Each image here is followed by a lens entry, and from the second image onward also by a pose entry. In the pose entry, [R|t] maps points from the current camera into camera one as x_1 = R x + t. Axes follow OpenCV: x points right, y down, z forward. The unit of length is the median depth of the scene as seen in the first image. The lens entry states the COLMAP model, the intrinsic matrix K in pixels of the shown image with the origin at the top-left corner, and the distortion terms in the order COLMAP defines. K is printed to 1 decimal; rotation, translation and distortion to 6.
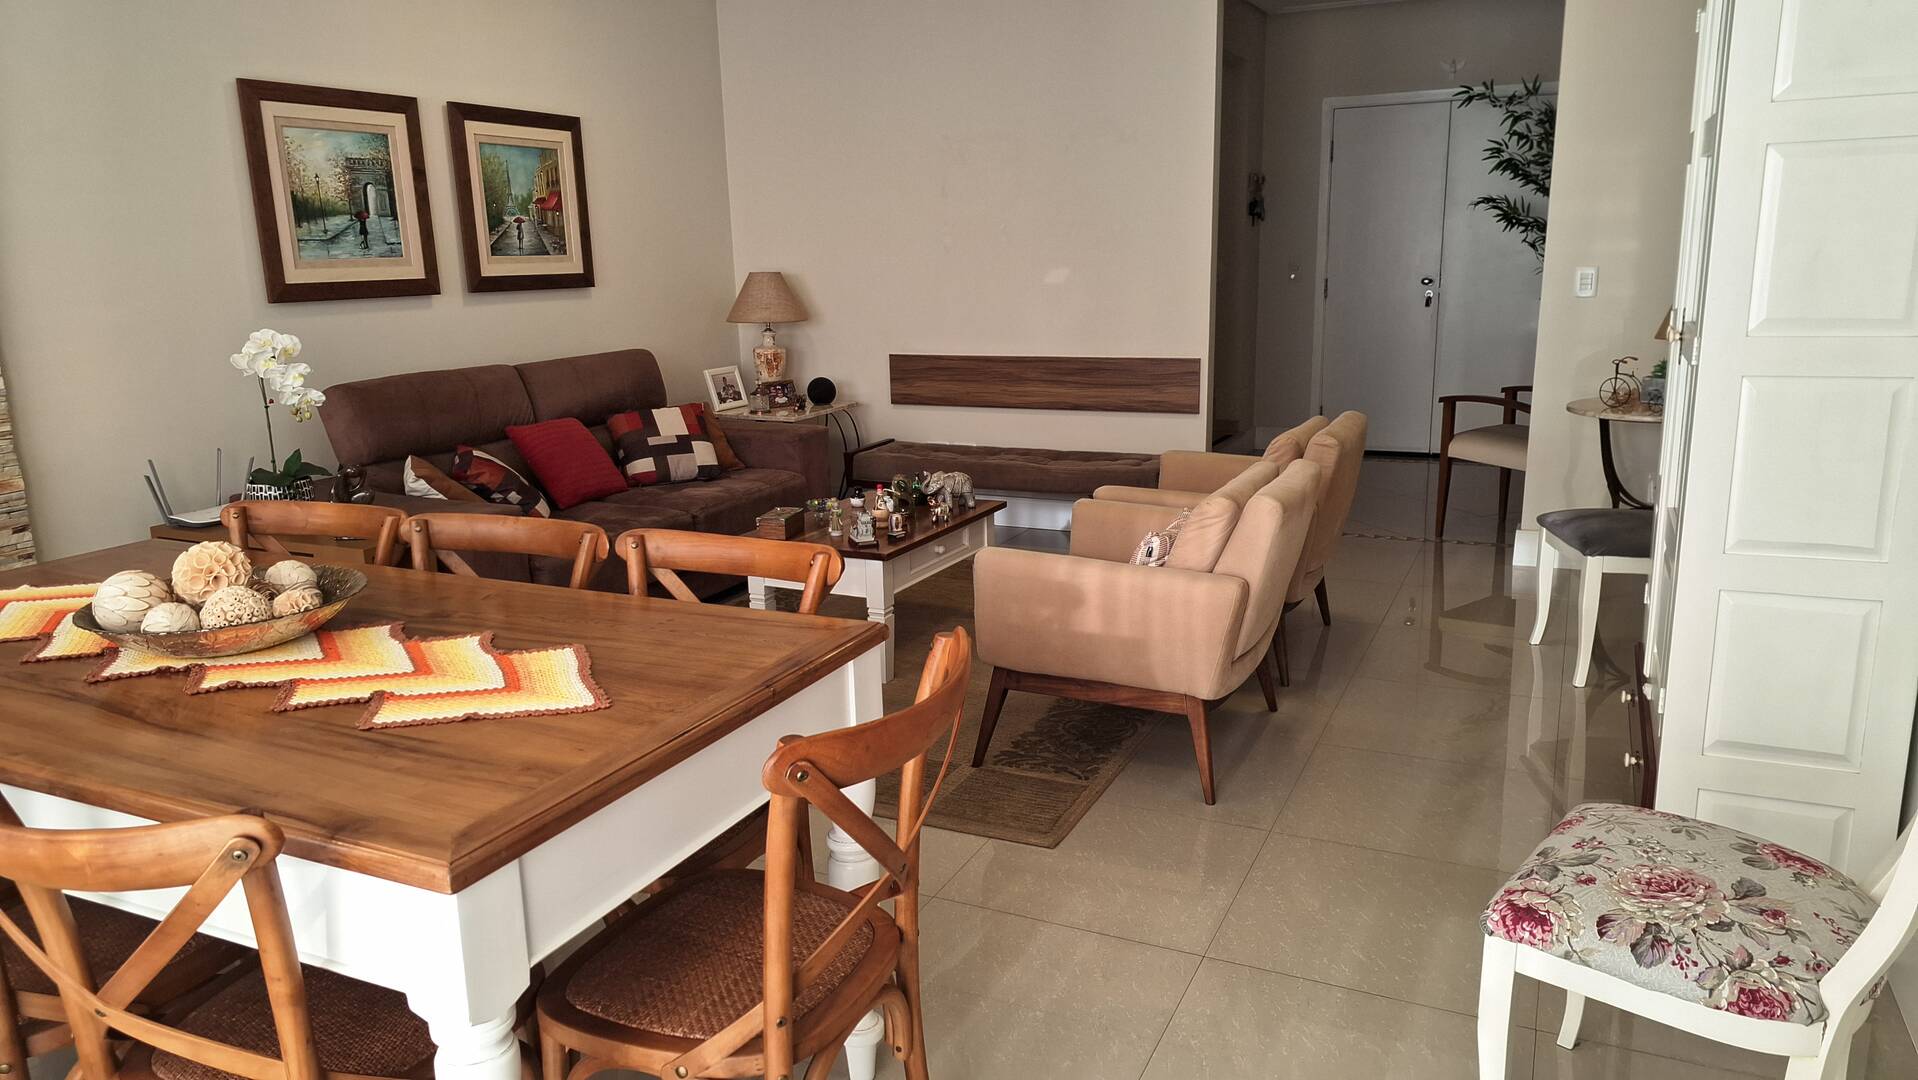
lens RADIAL K [[1280.5, 0, 959.0], [0, 1280.5, 540.0], [0, 0, 1]] dist [0.042116, -0.054662]
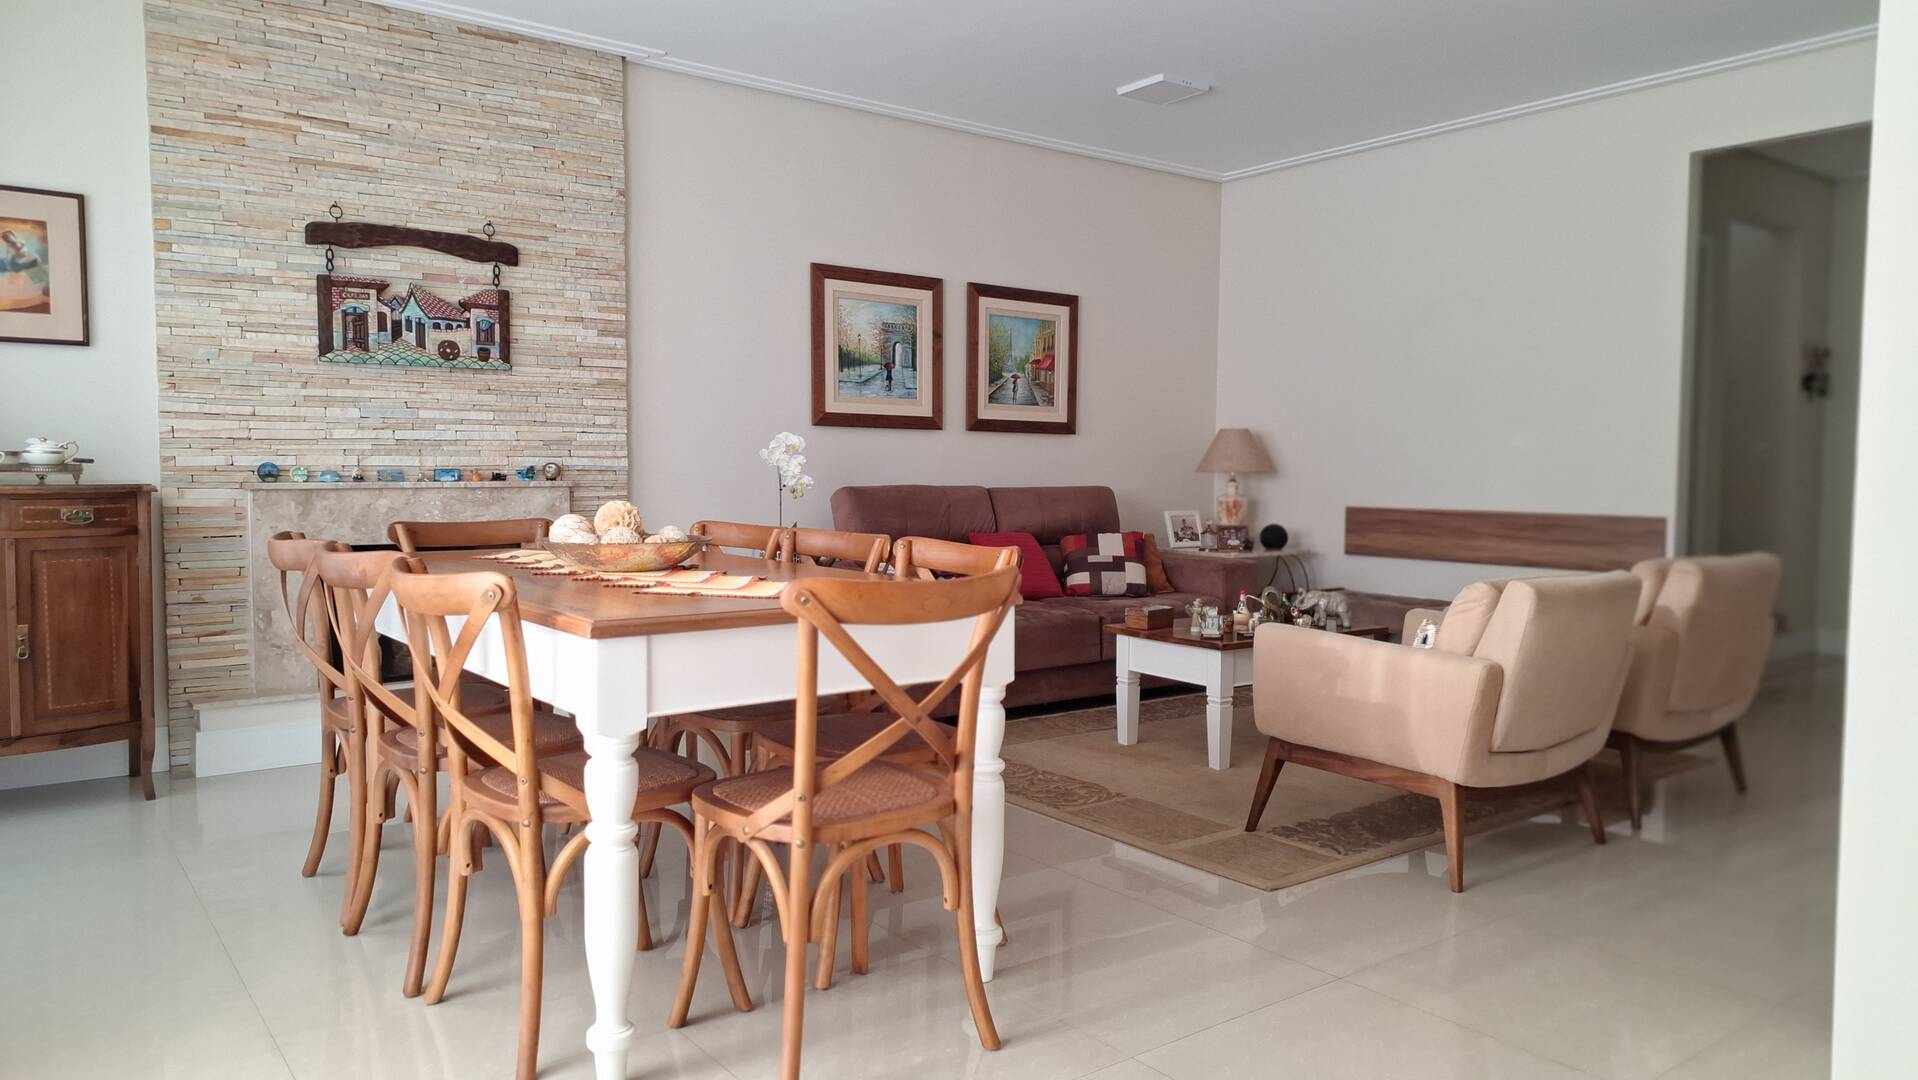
lens RADIAL K [[1264.8, 0, 959.0], [0, 1264.8, 540.0], [0, 0, 1]] dist [0.083361, -0.120499]
pose [[0.884183, 0.057045, -0.463645, 0.194470], [-0.133513, 0.981974, -0.133795, 0.079563], [0.447655, 0.180202, 0.875861, -0.054398]]
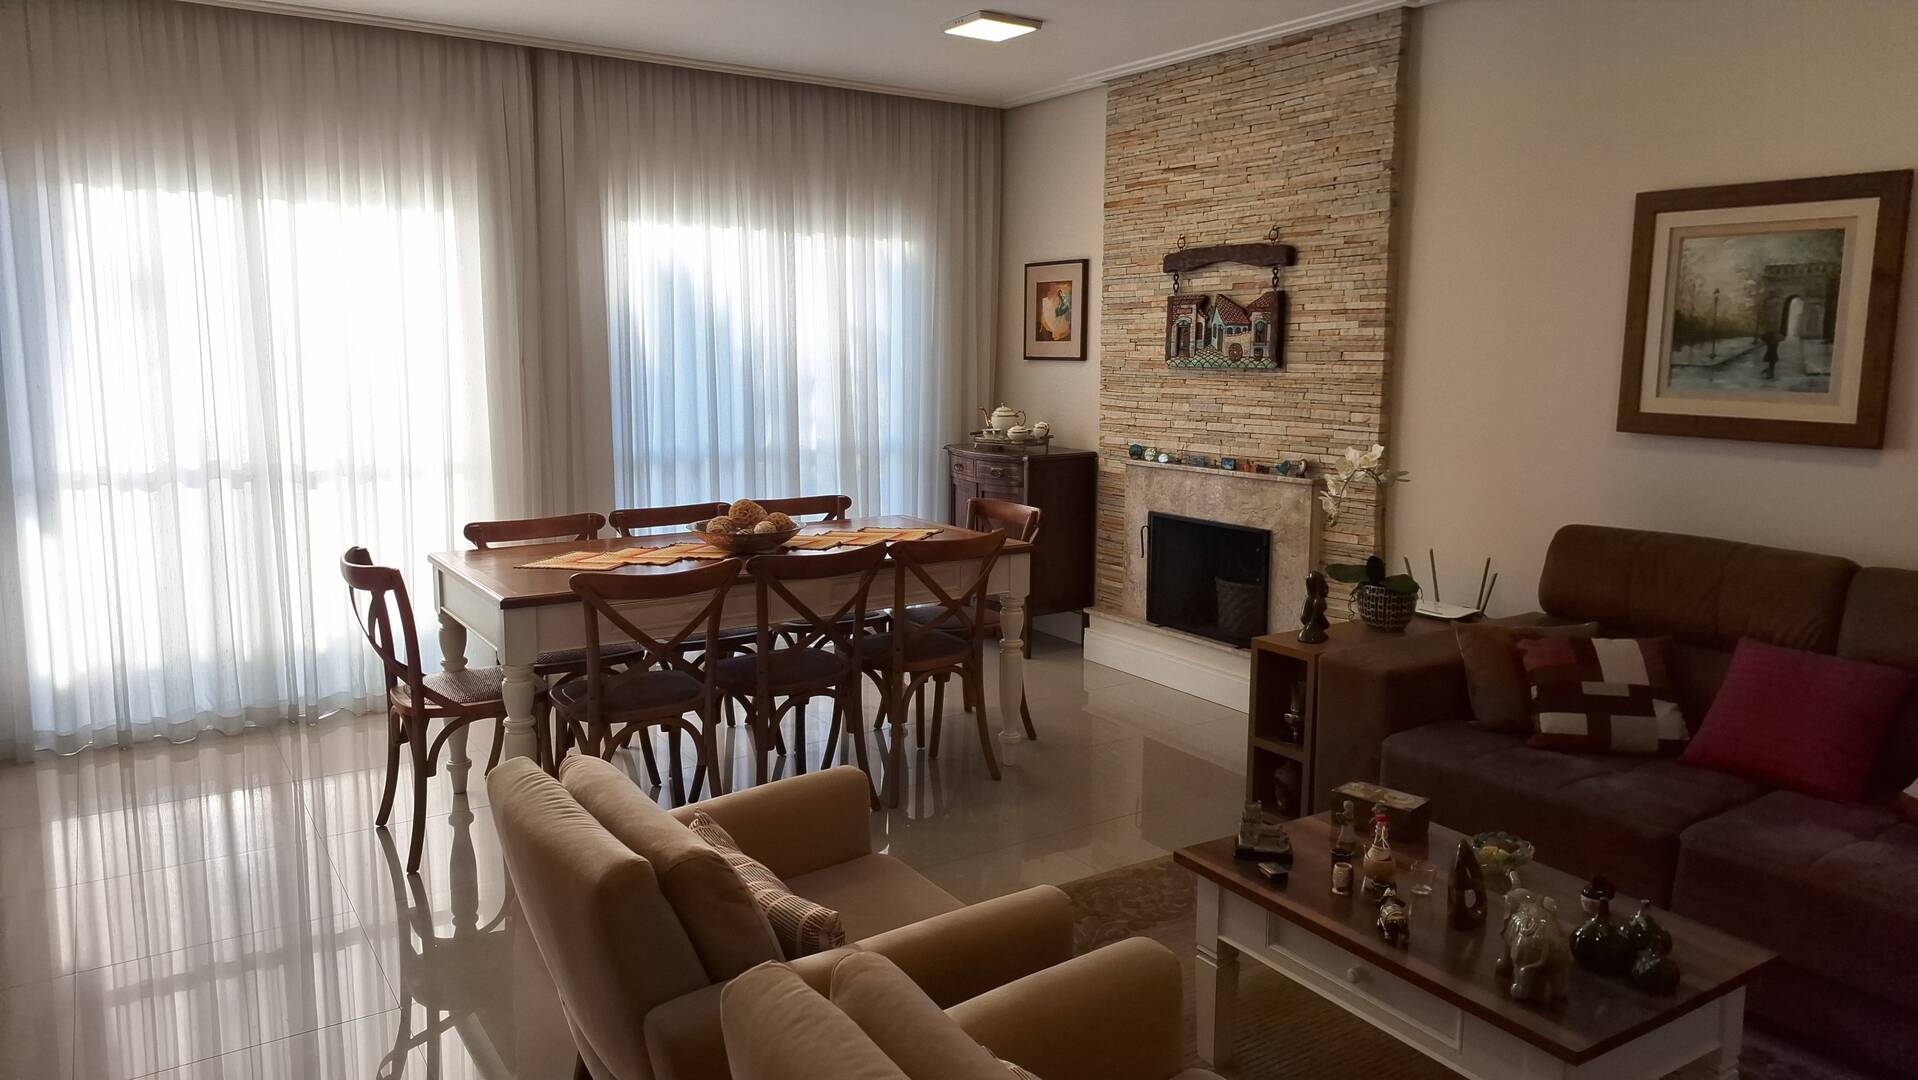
lens RADIAL K [[1264.8, 0, 959.0], [0, 1264.8, 540.0], [0, 0, 1]] dist [0.083361, -0.120499]
pose [[-0.509381, 0.141835, -0.848772, 0.447159], [-0.199979, 0.939811, 0.277063, -0.243232], [0.836982, 0.310868, -0.450358, 0.938598]]
